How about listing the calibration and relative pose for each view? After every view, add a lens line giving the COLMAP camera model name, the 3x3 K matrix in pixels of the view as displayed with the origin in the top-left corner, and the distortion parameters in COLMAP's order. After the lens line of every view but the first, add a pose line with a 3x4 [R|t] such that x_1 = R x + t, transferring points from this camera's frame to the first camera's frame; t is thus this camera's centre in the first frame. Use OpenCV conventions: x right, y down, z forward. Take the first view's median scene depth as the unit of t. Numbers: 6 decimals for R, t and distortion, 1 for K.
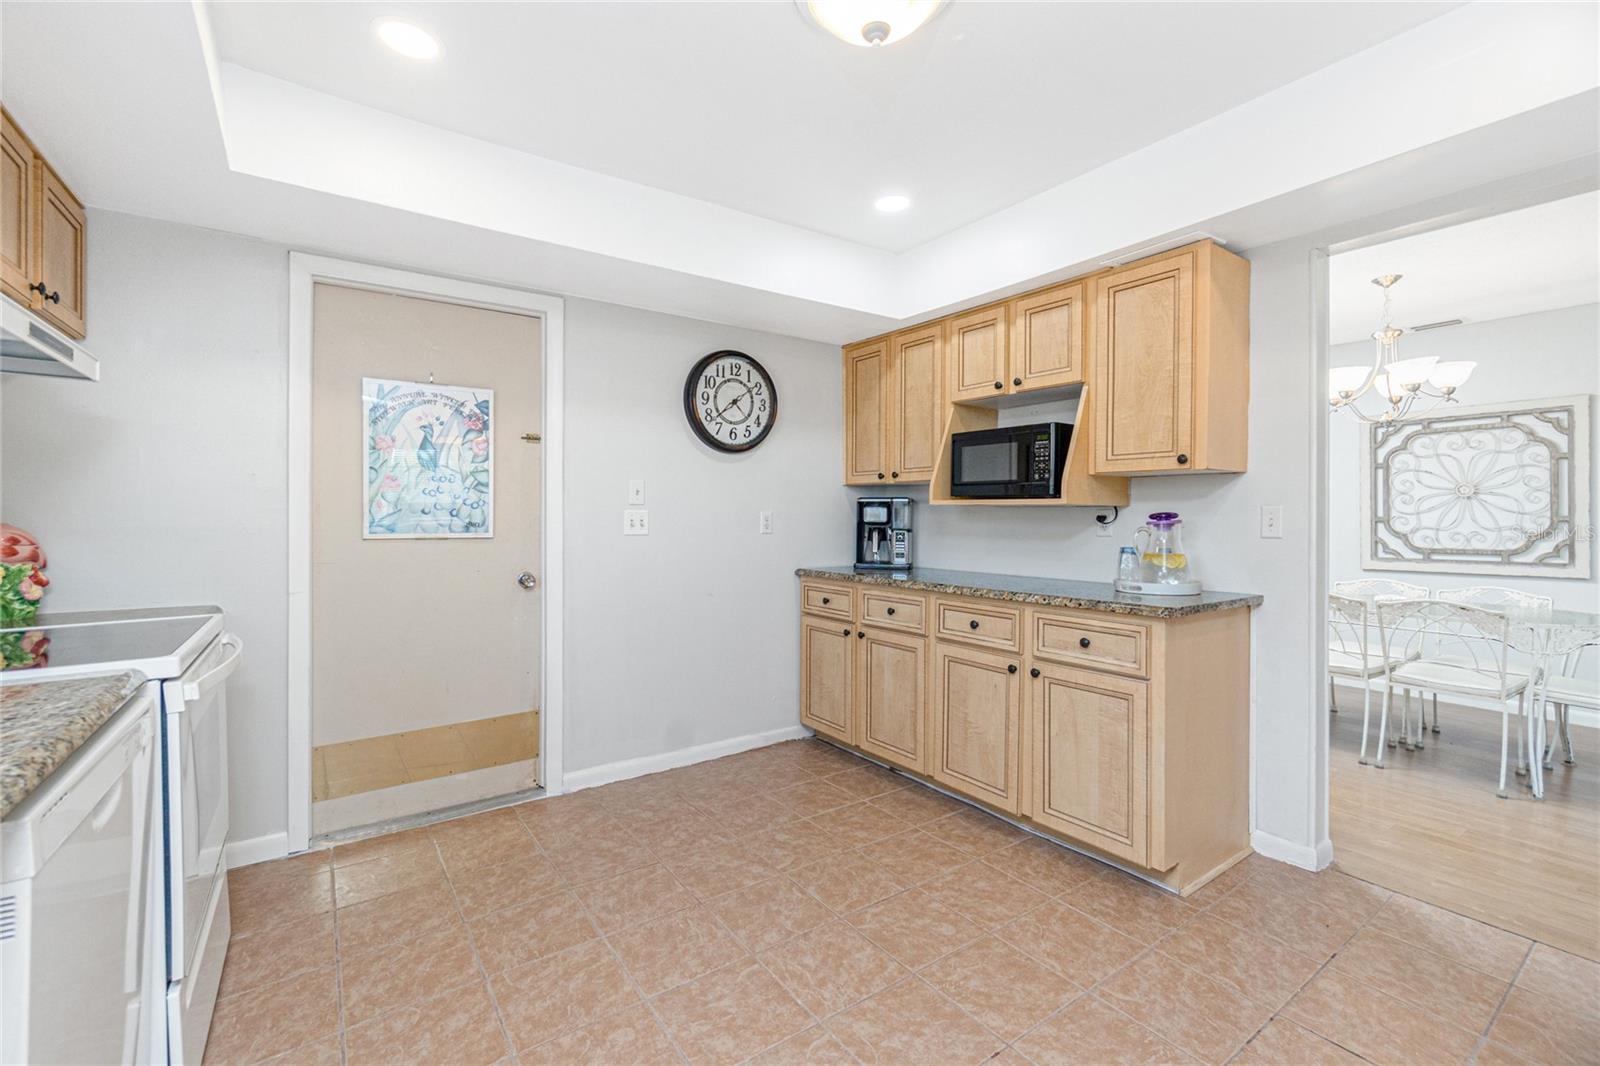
lens RADIAL K [[692.4, 0, 795.6], [0, 692.4, 519.5], [0, 0, 1]] dist [-0.001412, 0.000188]
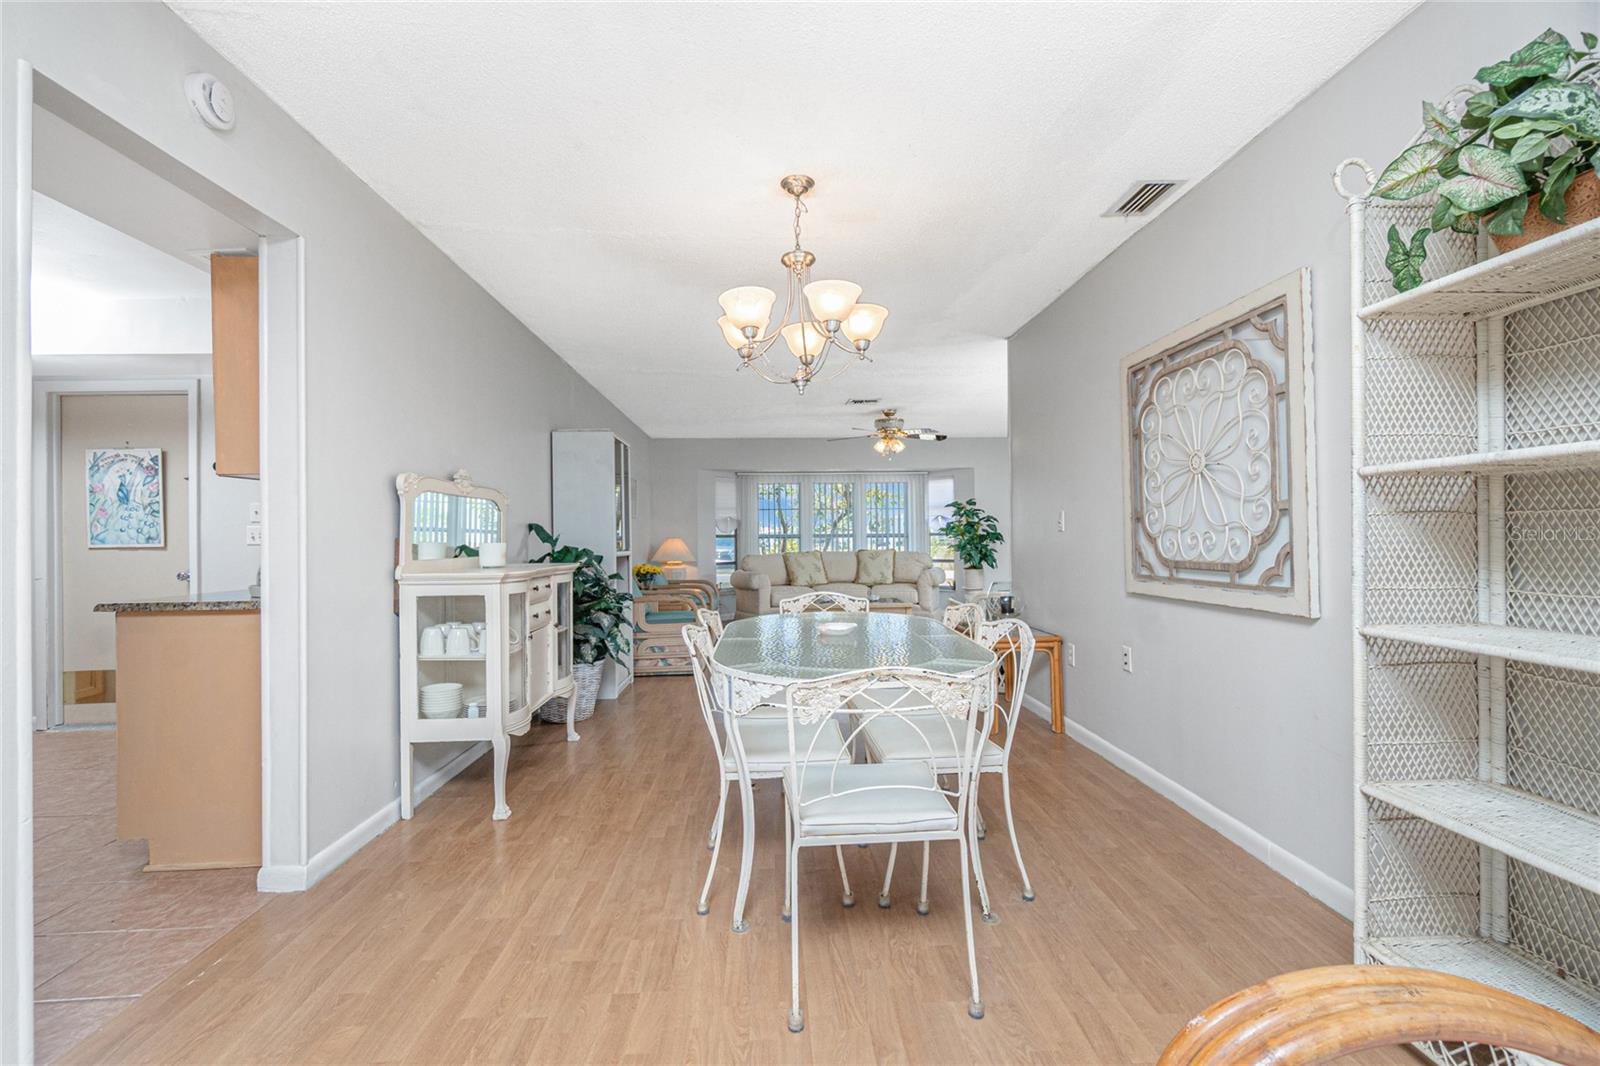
lens RADIAL K [[692.4, 0, 806.1], [0, 692.4, 528.7], [0, 0, 1]] dist [-0.001412, 0.000188]
pose [[0.850114, -0.019412, -0.526240, 1.553578], [0.014126, 0.999801, -0.014061, 0.027674], [0.526409, 0.004519, 0.850220, 0.477462]]
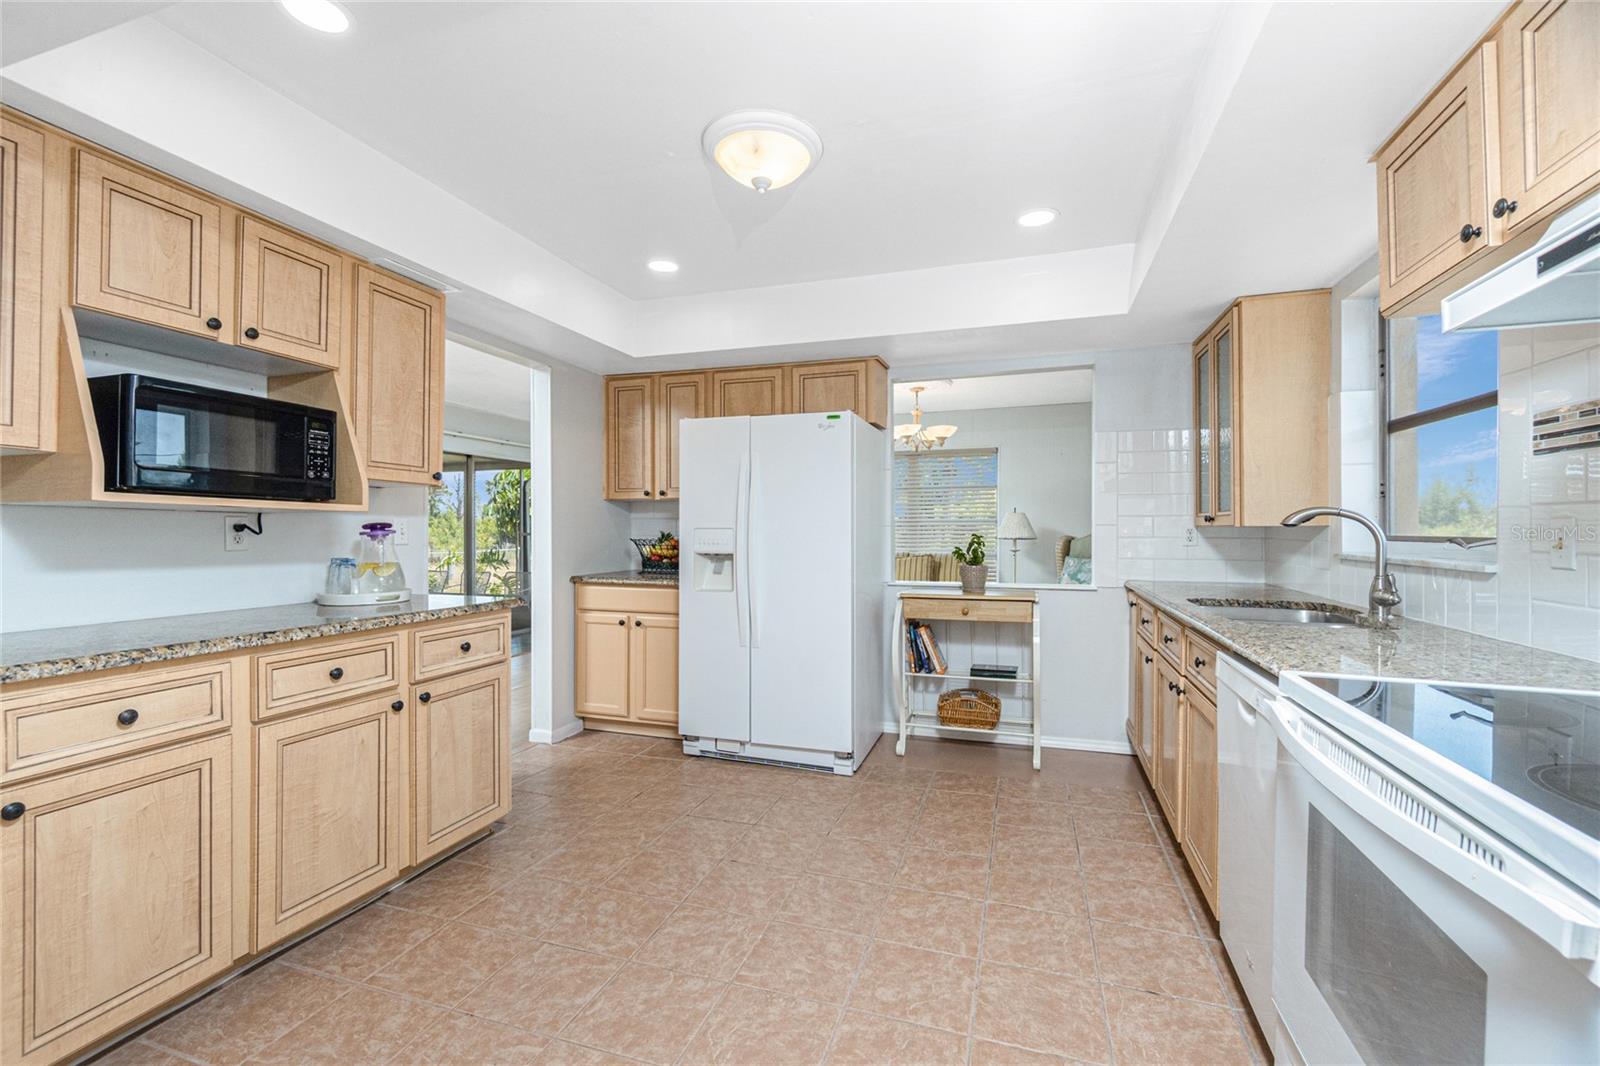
lens RADIAL K [[692.4, 0, 813.0], [0, 692.4, 531.0], [0, 0, 1]] dist [-0.001412, 0.000188]
pose [[-0.612381, -0.002258, 0.790560, -0.593526], [0.000891, 0.999993, 0.003547, -0.000461], [-0.790563, 0.002877, -0.612374, 0.996140]]
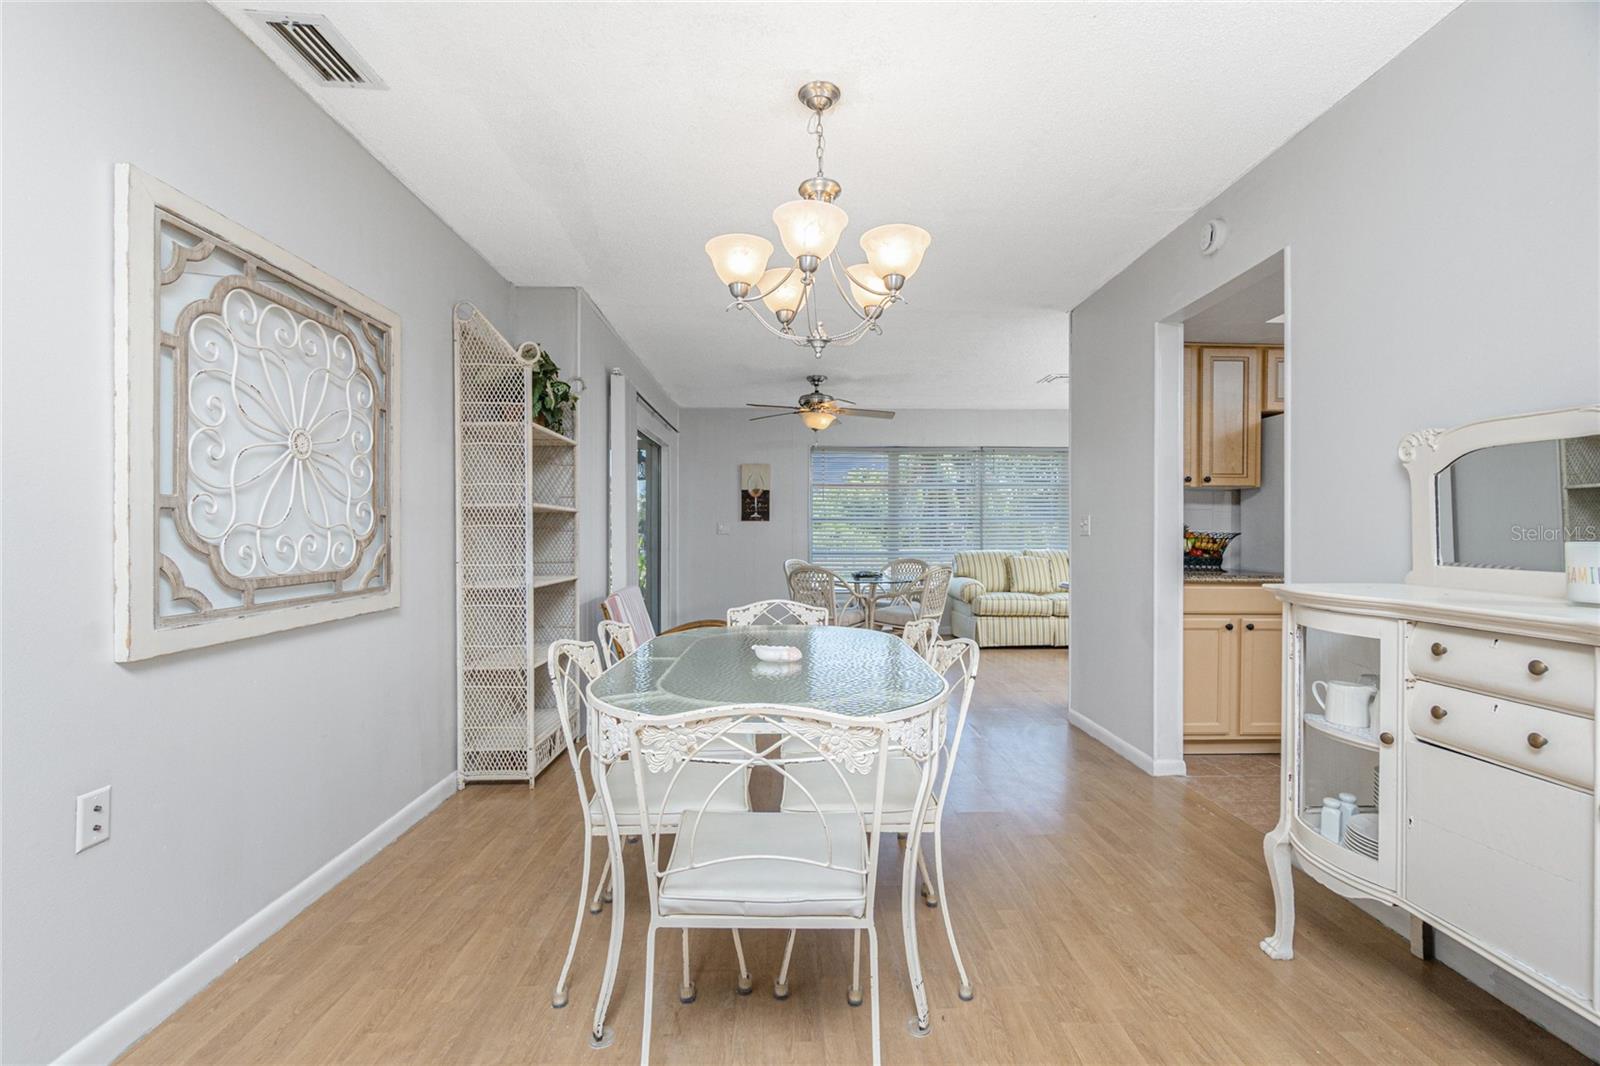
lens RADIAL K [[692.4, 0, 797.4], [0, 692.4, 542.5], [0, 0, 1]] dist [-0.001412, 0.000188]
pose [[-0.832553, -0.011465, 0.553827, 0.682223], [-0.001790, 0.999836, 0.018007, 0.019731], [-0.553943, 0.014000, -0.832437, 1.871565]]
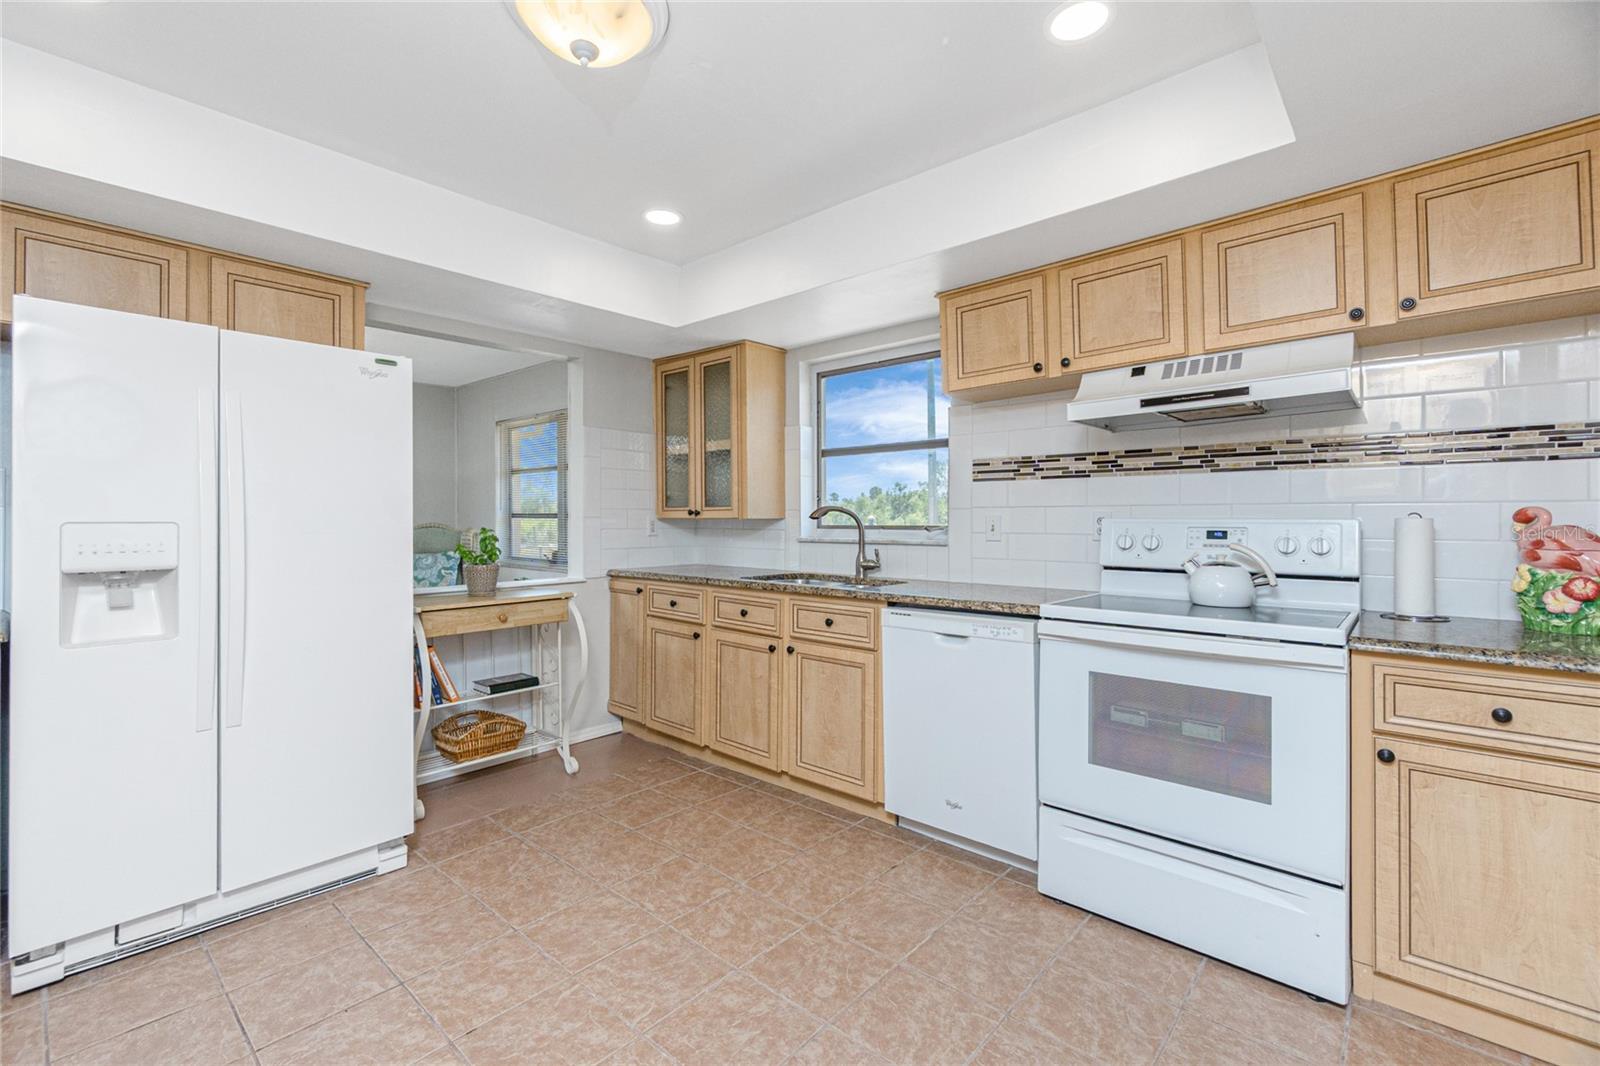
lens RADIAL K [[692.4, 0, 802.5], [0, 692.4, 517.9], [0, 0, 1]] dist [-0.001412, 0.000188]
pose [[-0.970769, 0.002018, -0.240007, 0.027088], [0.002196, 0.999997, -0.000474, -0.004022], [0.240006, -0.000988, -0.970771, 1.161796]]
